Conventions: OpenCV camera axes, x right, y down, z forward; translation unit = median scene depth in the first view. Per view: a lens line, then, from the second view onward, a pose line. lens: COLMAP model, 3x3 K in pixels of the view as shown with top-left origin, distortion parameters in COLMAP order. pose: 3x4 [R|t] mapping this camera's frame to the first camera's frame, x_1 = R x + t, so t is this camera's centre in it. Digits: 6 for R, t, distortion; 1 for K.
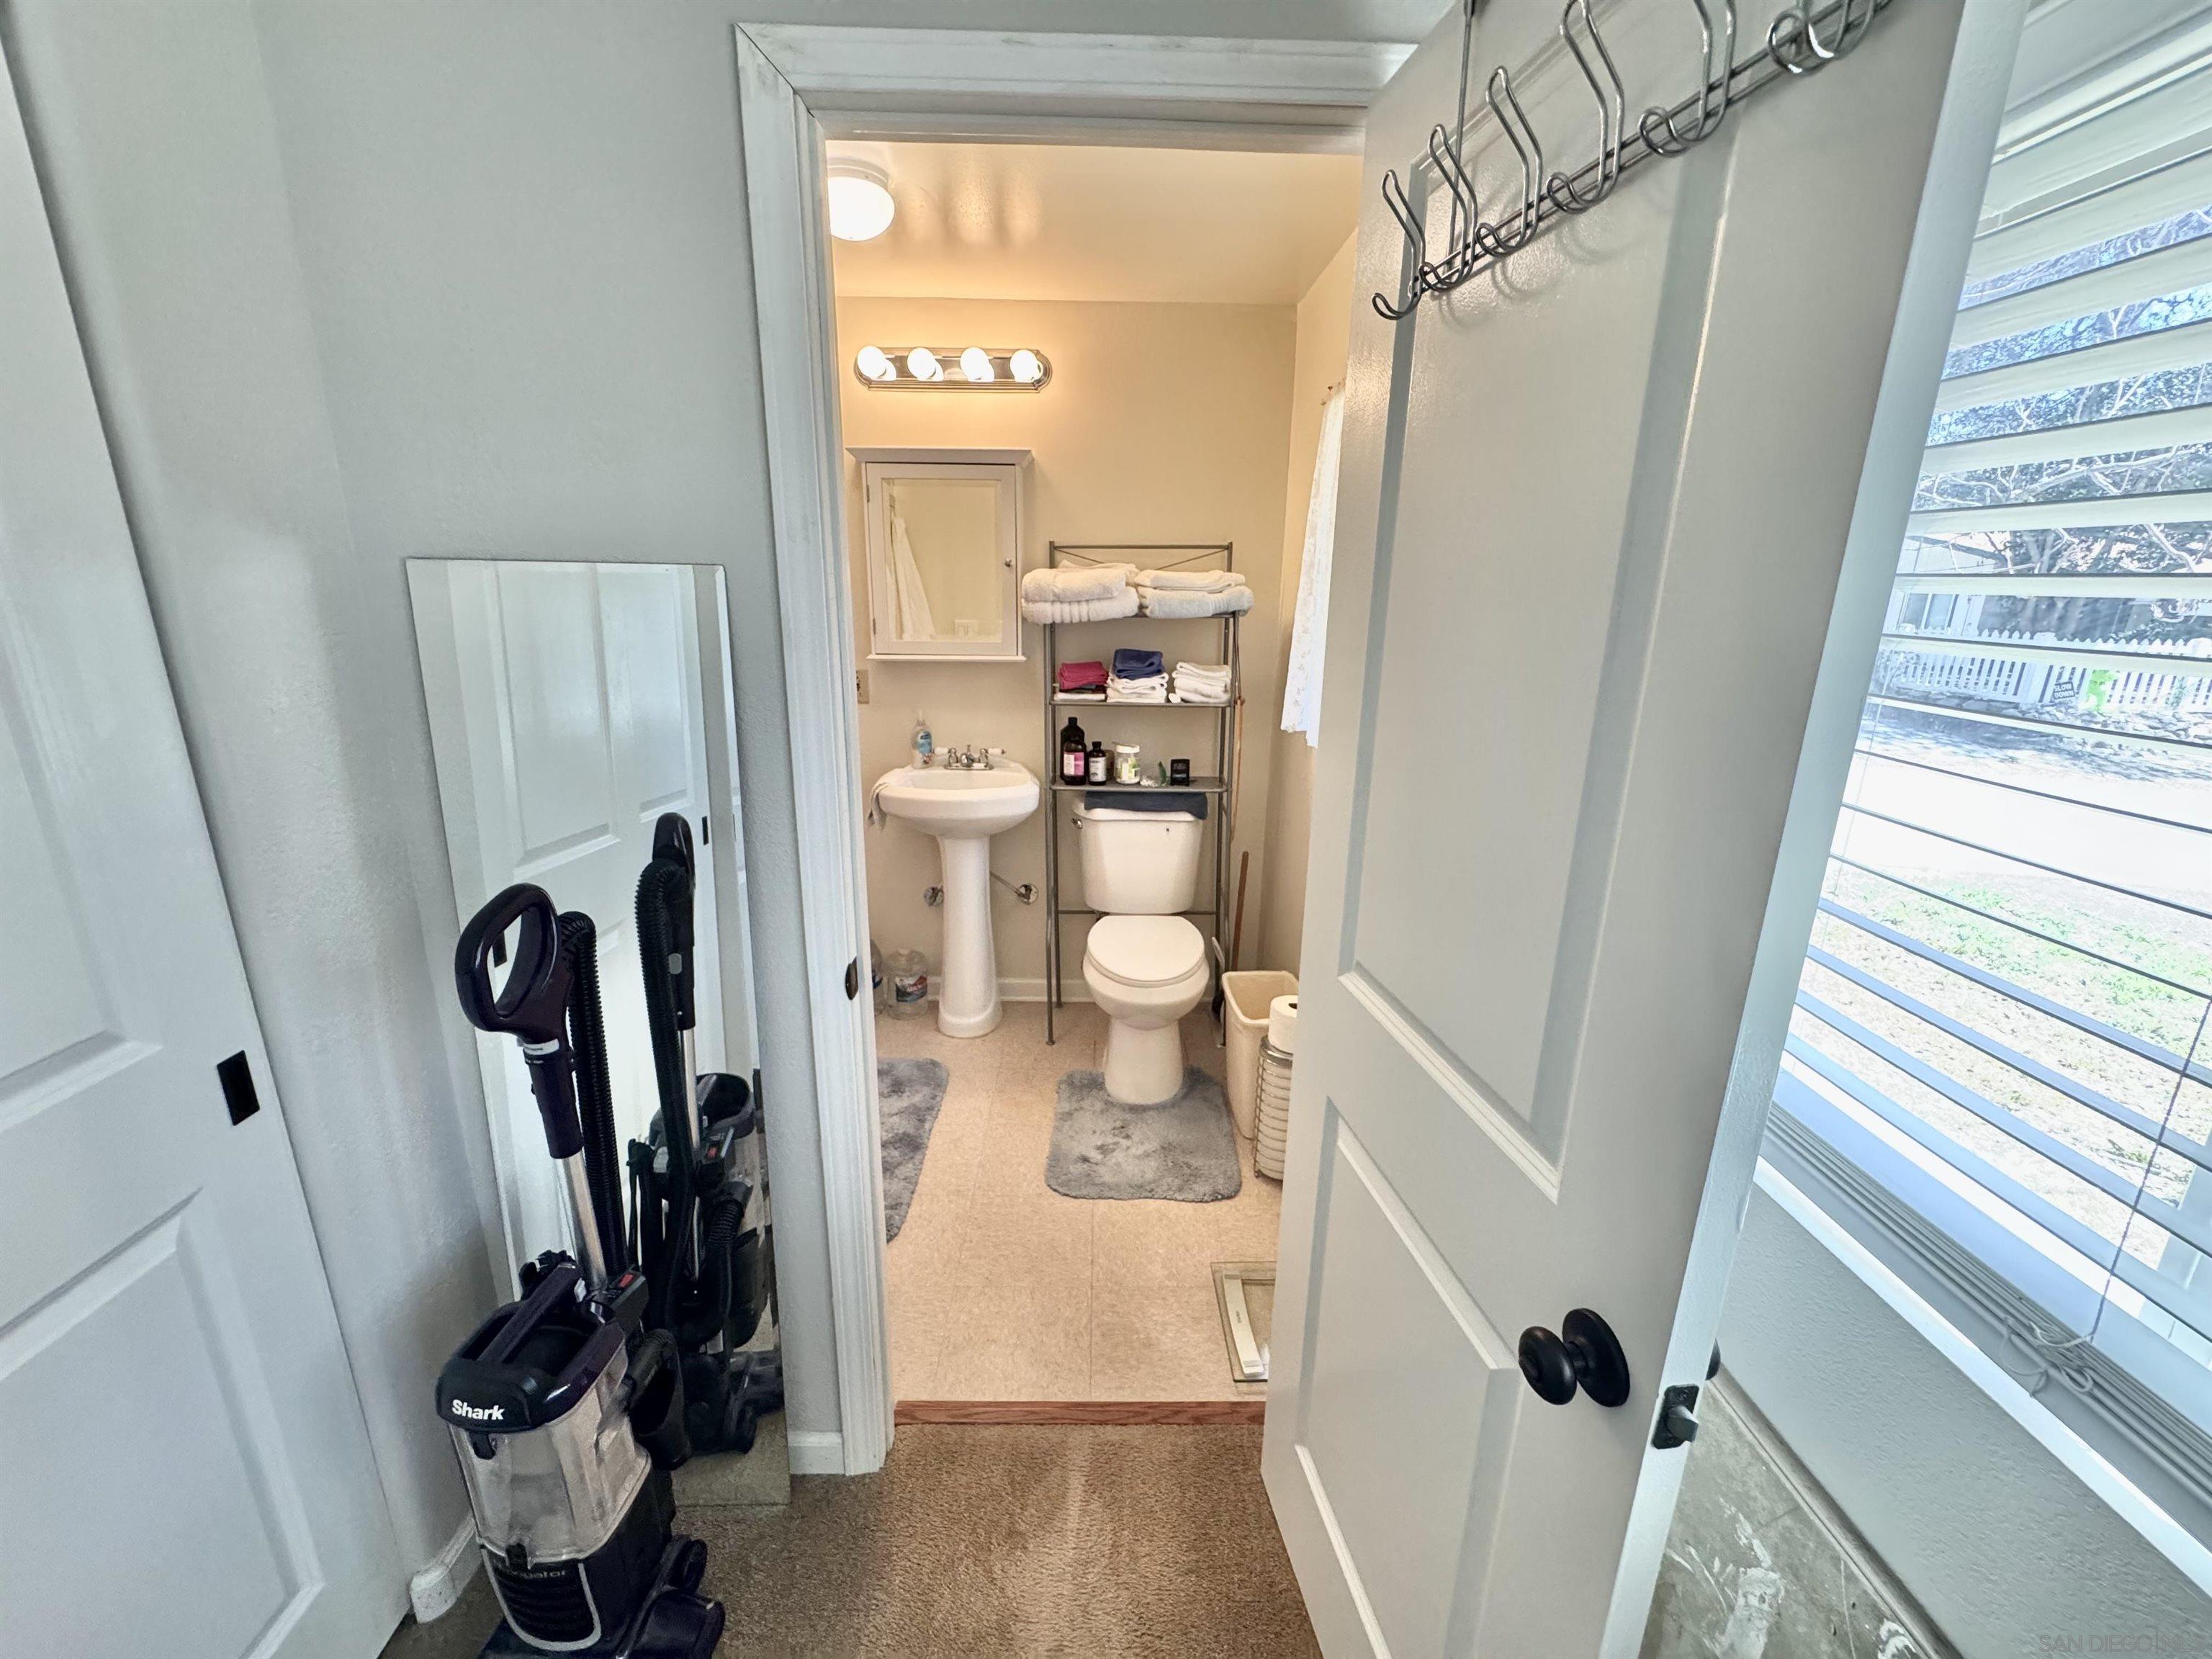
lens RADIAL K [[886.5, 0, 1107.6], [0, 886.5, 825.6], [0, 0, 1]] dist [-0.005470, 0.001464]
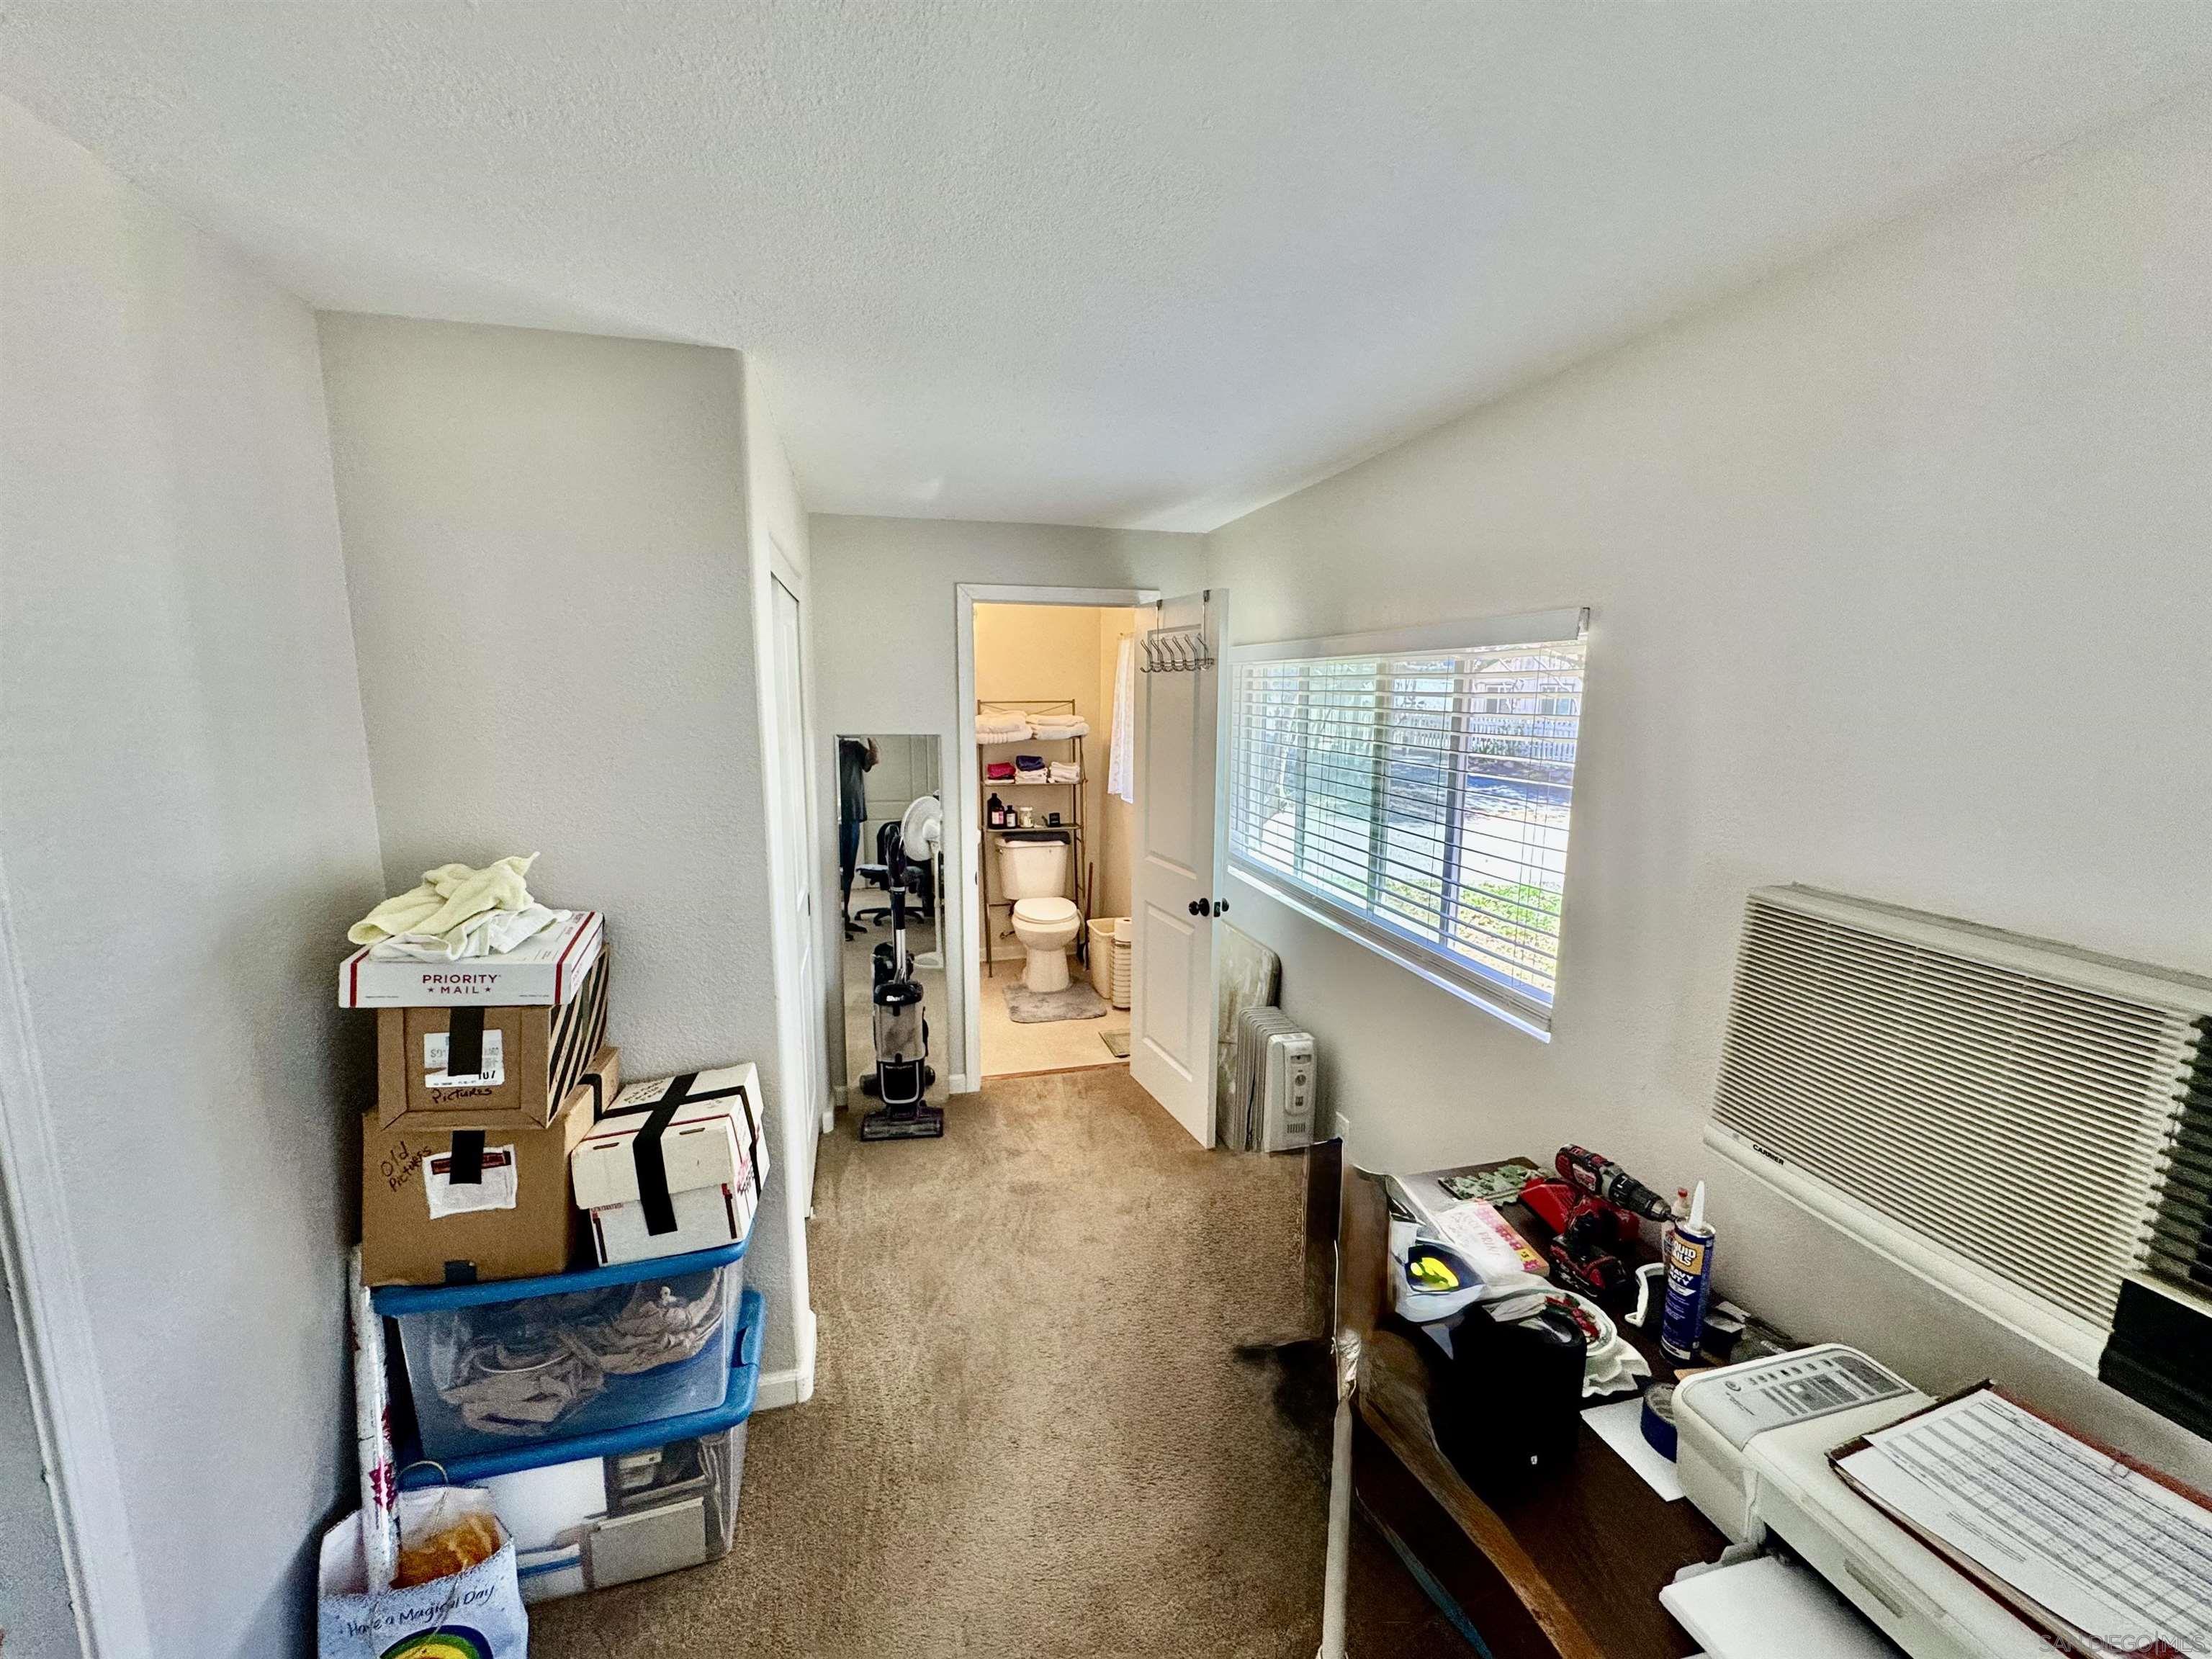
lens RADIAL K [[886.5, 0, 1101.7], [0, 886.5, 825.4], [0, 0, 1]] dist [-0.005470, 0.001464]
pose [[0.974045, -0.045596, 0.221716, -0.243900], [0.069507, 0.992428, -0.101266, 0.151892], [-0.215420, 0.114048, 0.969839, -0.856441]]
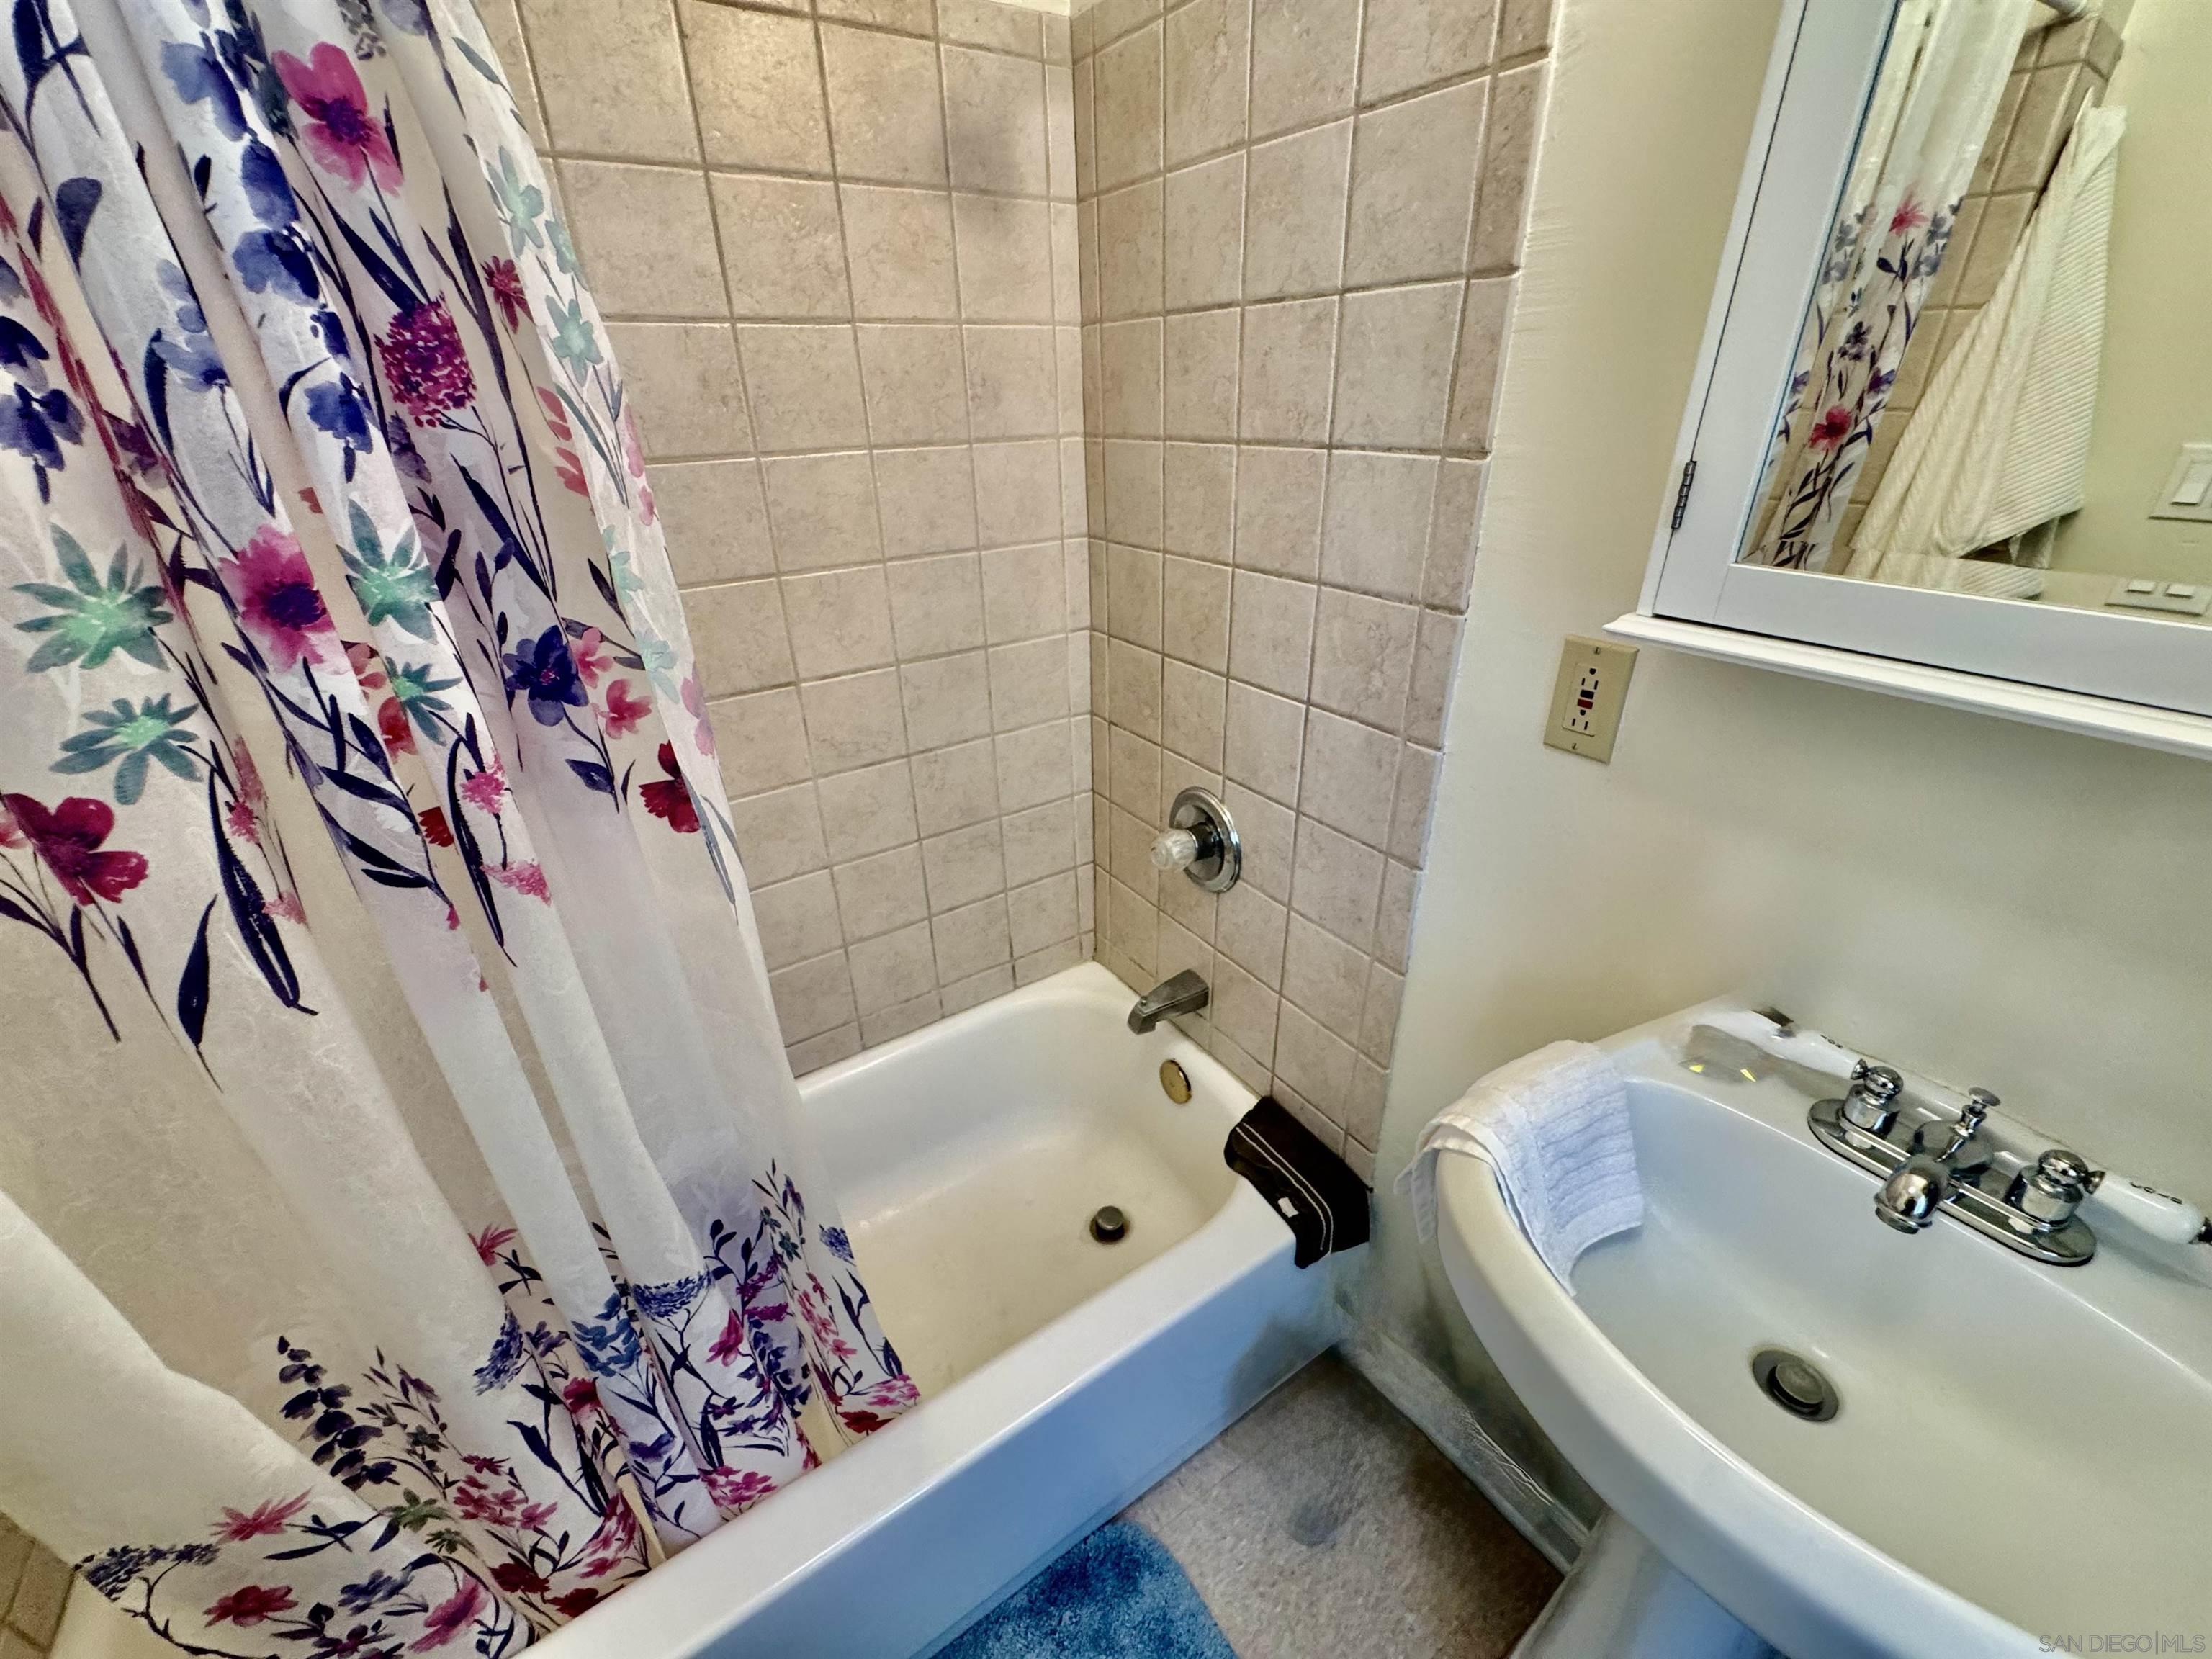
lens RADIAL K [[886.5, 0, 1106.3], [0, 886.5, 825.5], [0, 0, 1]] dist [-0.005470, 0.001464]
pose [[0.541749, 0.352934, -0.762853, -0.142871], [-0.188807, 0.935479, 0.298716, -0.189547], [0.819060, -0.017797, 0.573431, 0.760906]]
